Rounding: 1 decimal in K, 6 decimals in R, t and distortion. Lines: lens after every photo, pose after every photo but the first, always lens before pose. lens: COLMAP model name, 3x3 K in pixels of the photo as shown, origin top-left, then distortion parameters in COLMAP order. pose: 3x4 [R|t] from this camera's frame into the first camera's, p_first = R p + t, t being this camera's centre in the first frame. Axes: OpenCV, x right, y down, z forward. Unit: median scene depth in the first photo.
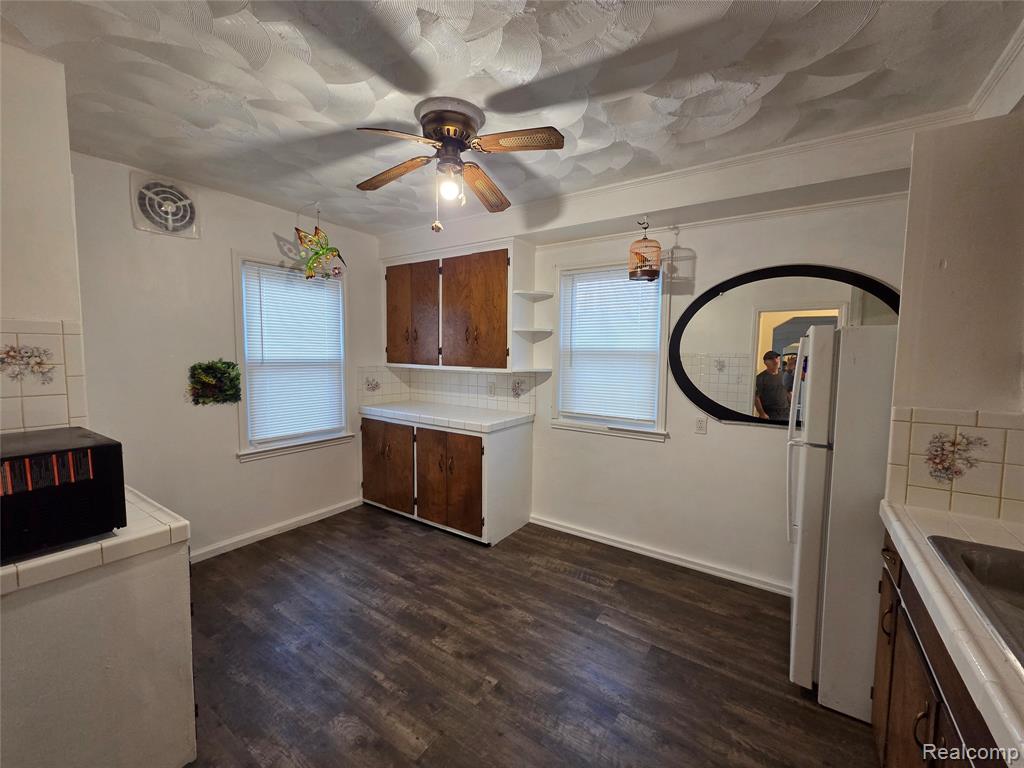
lens RADIAL K [[418.5, 0, 517.5], [0, 418.5, 382.5], [0, 0, 1]] dist [0.003136, -0.000208]
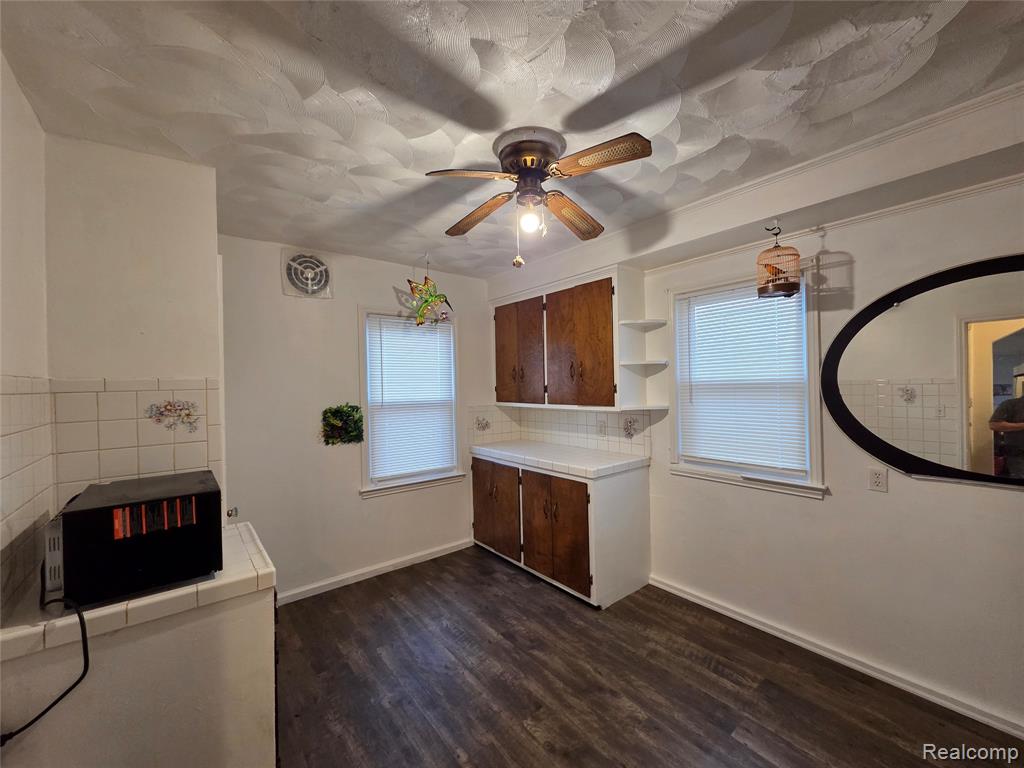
lens RADIAL K [[420.0, 0, 518.3], [0, 420.0, 383.2], [0, 0, 1]] dist [0.002843, 0.000614]
pose [[0.954313, -0.033843, -0.296886, 0.055402], [0.010930, 0.996854, -0.078502, -0.017760], [0.298609, 0.071671, 0.951681, 0.082766]]
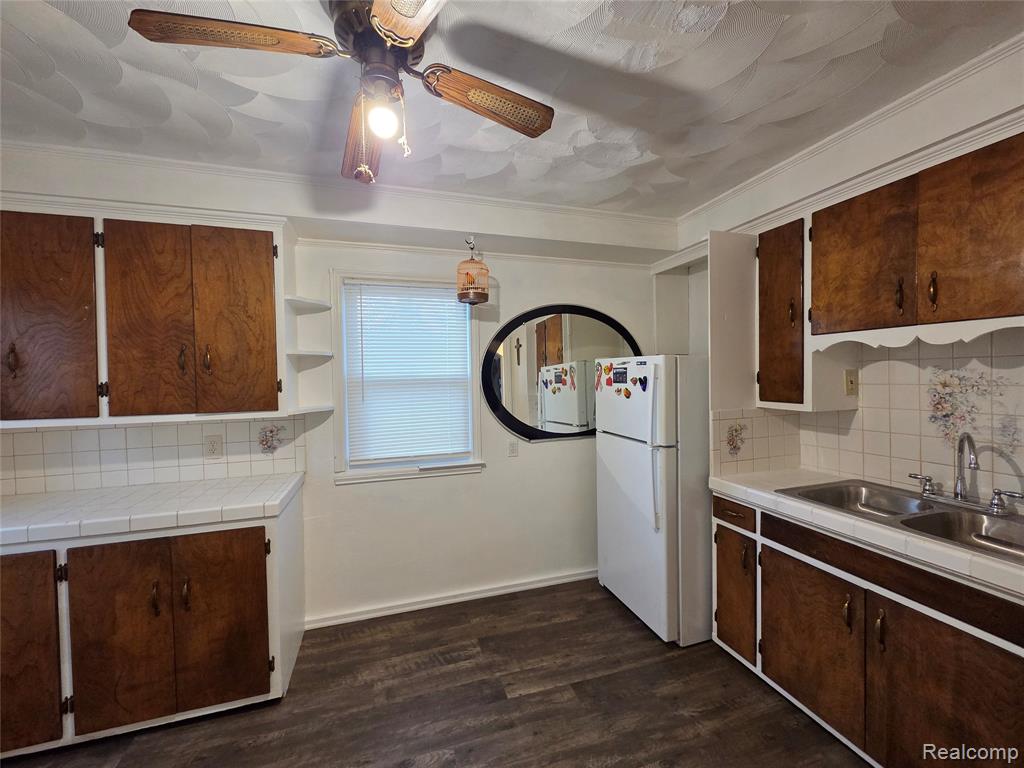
lens RADIAL K [[418.5, 0, 517.5], [0, 418.5, 382.5], [0, 0, 1]] dist [0.003136, -0.000208]
pose [[0.614850, -0.036949, 0.787778, -0.369360], [0.085380, 0.996149, -0.019915, -0.038596], [-0.784008, 0.079505, 0.615638, 0.347541]]
